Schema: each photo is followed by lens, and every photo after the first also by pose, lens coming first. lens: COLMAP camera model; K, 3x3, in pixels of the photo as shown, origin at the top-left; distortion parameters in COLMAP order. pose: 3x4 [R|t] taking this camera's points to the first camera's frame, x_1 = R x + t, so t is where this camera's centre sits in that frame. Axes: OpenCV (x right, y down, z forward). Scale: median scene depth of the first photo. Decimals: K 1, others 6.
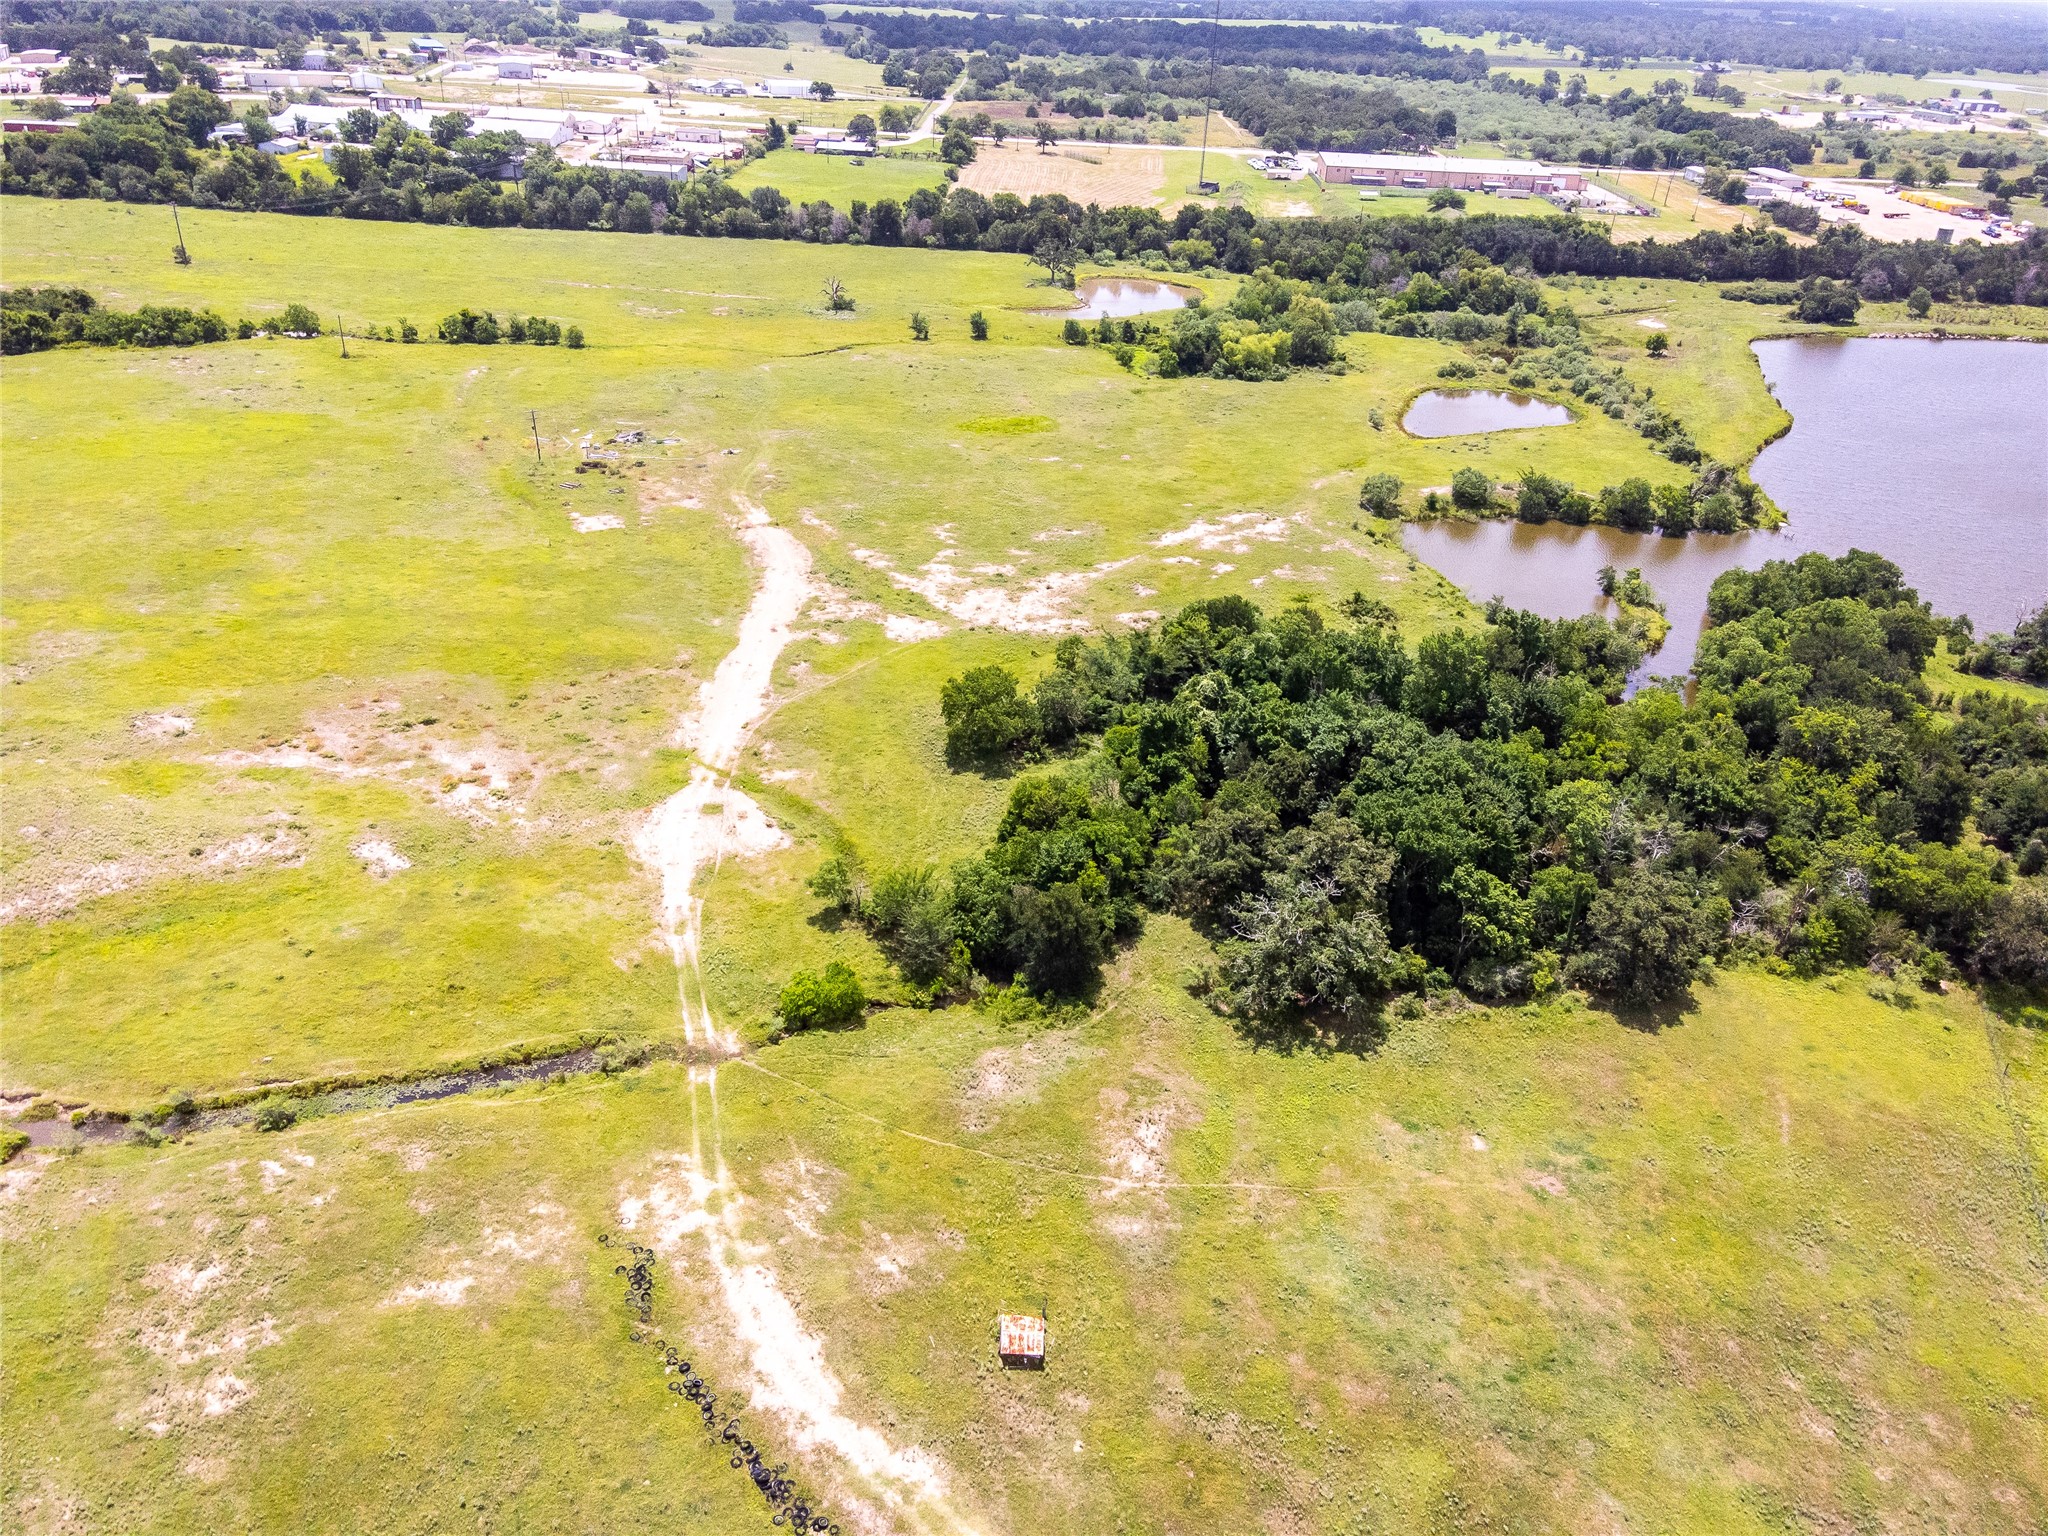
lens RADIAL K [[1536.0, 0, 1024.0], [0, 1536.0, 768.0], [0, 0, 1]] dist [0.002980, 0.073329]
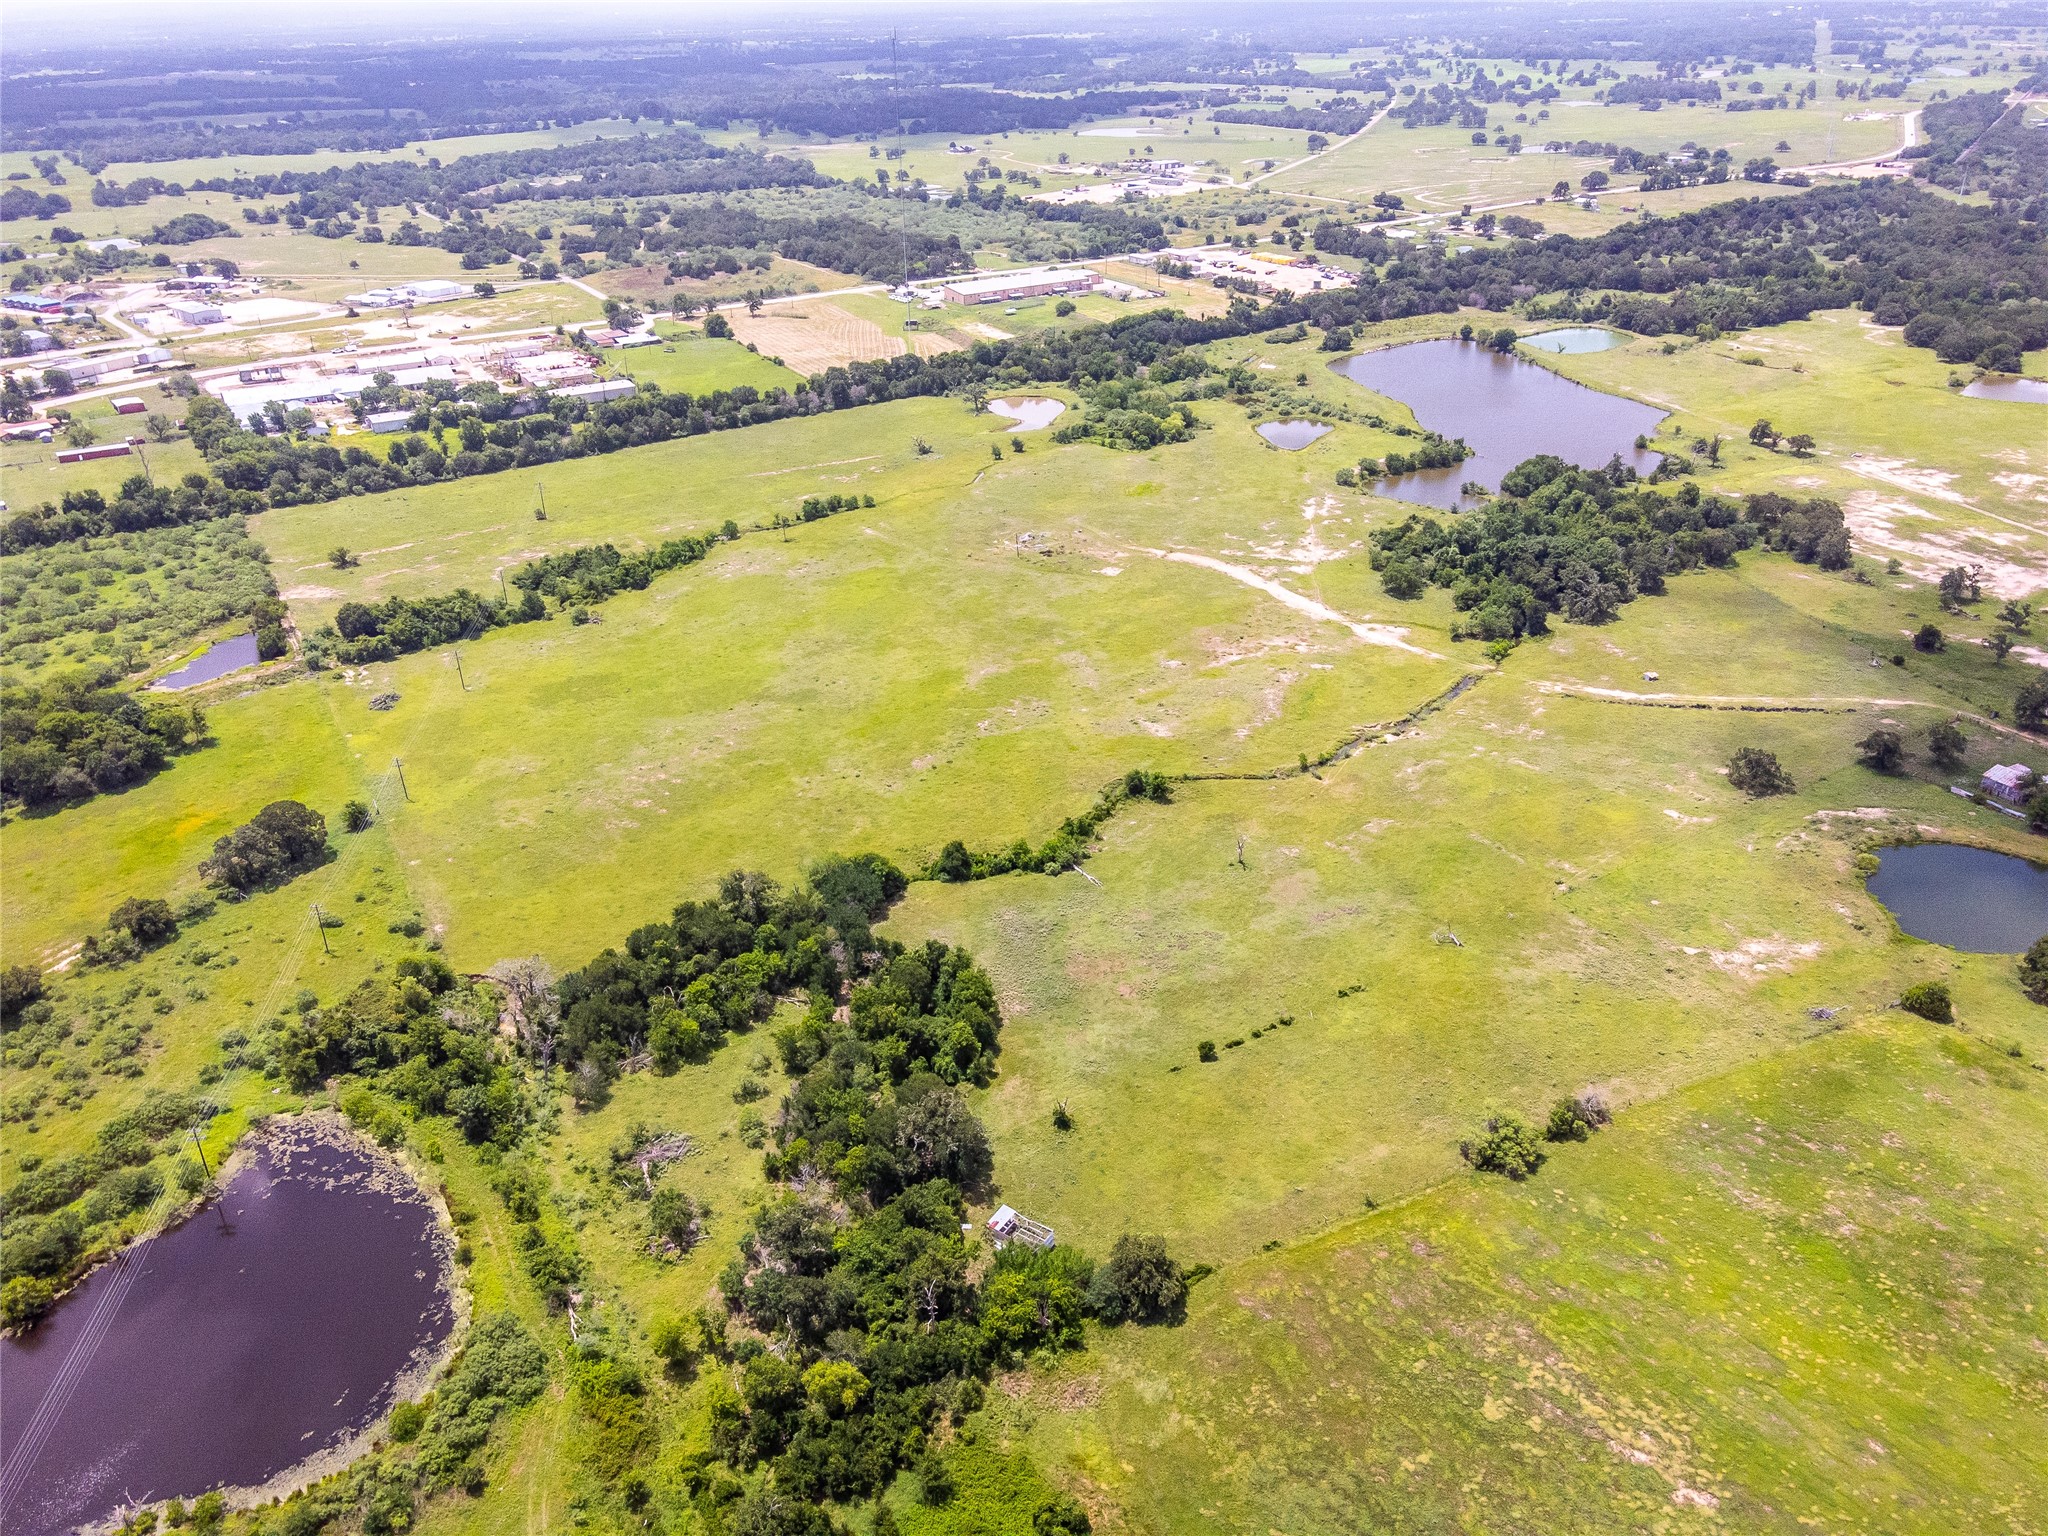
lens RADIAL K [[1536.0, 0, 1024.0], [0, 1536.0, 768.0], [0, 0, 1]] dist [0.002980, 0.073329]
pose [[0.841400, -0.306132, 0.445342, -1.665034], [0.311691, 0.948103, 0.062846, -0.087041], [-0.441469, 0.085930, 0.893152, -0.961277]]
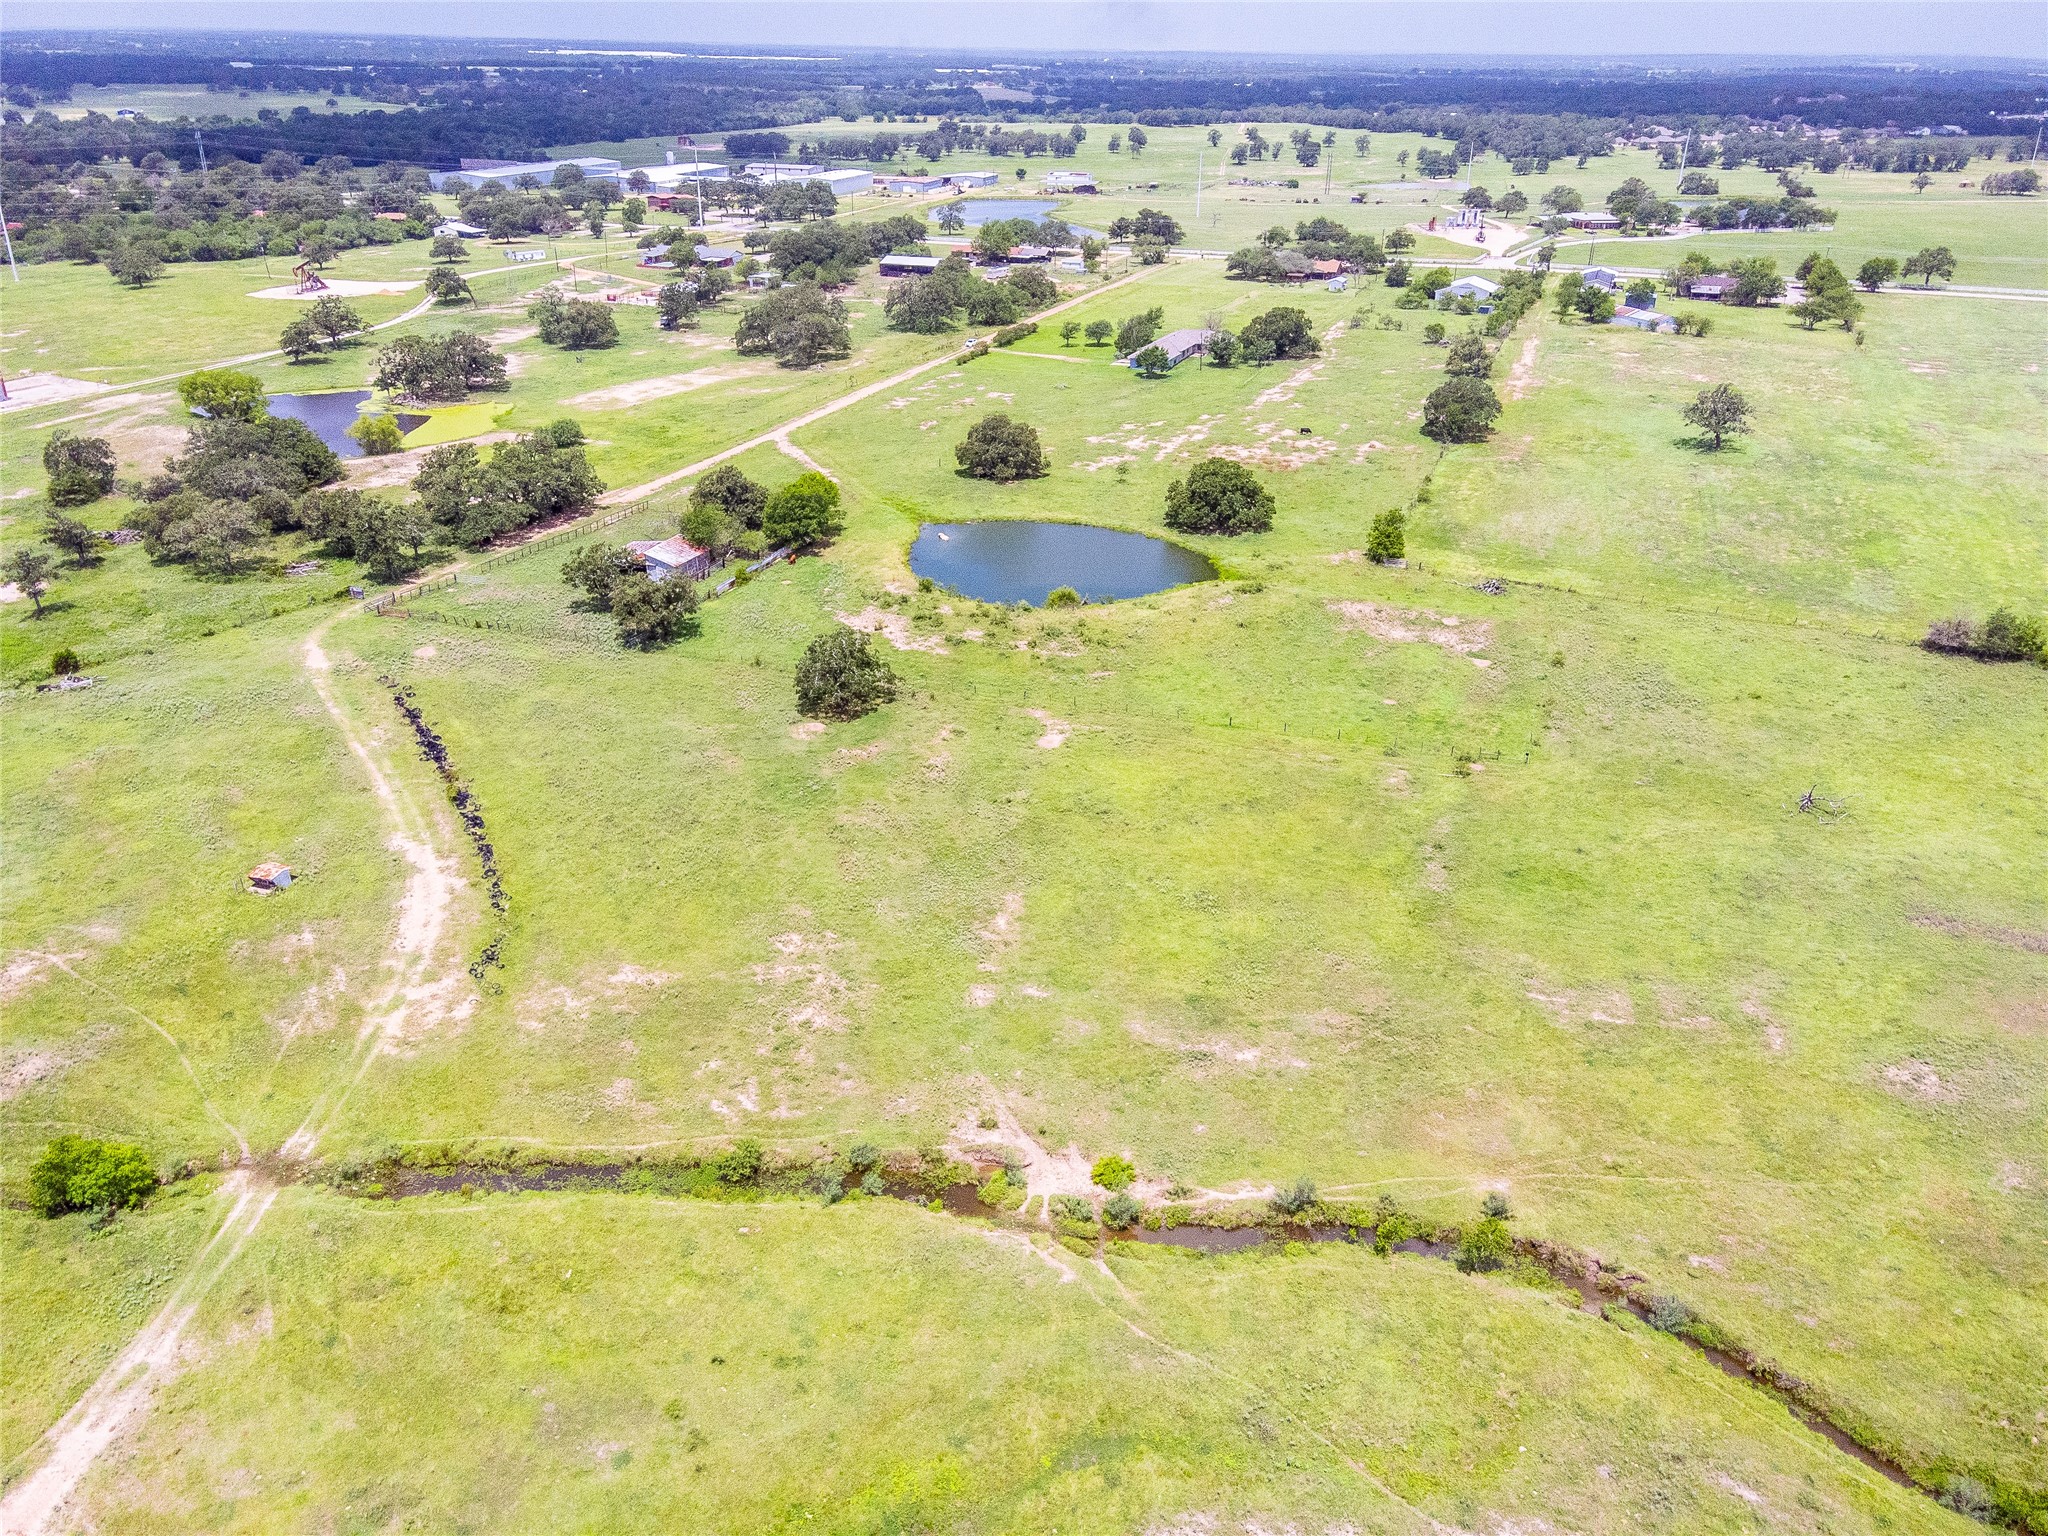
lens RADIAL K [[1536.0, 0, 1024.0], [0, 1536.0, 768.0], [0, 0, 1]] dist [0.002980, 0.073329]
pose [[-0.954104, -0.182412, 0.237511, -0.487526], [0.083937, 0.598416, 0.796776, -0.374209], [-0.287472, 0.780143, -0.555640, 0.761448]]
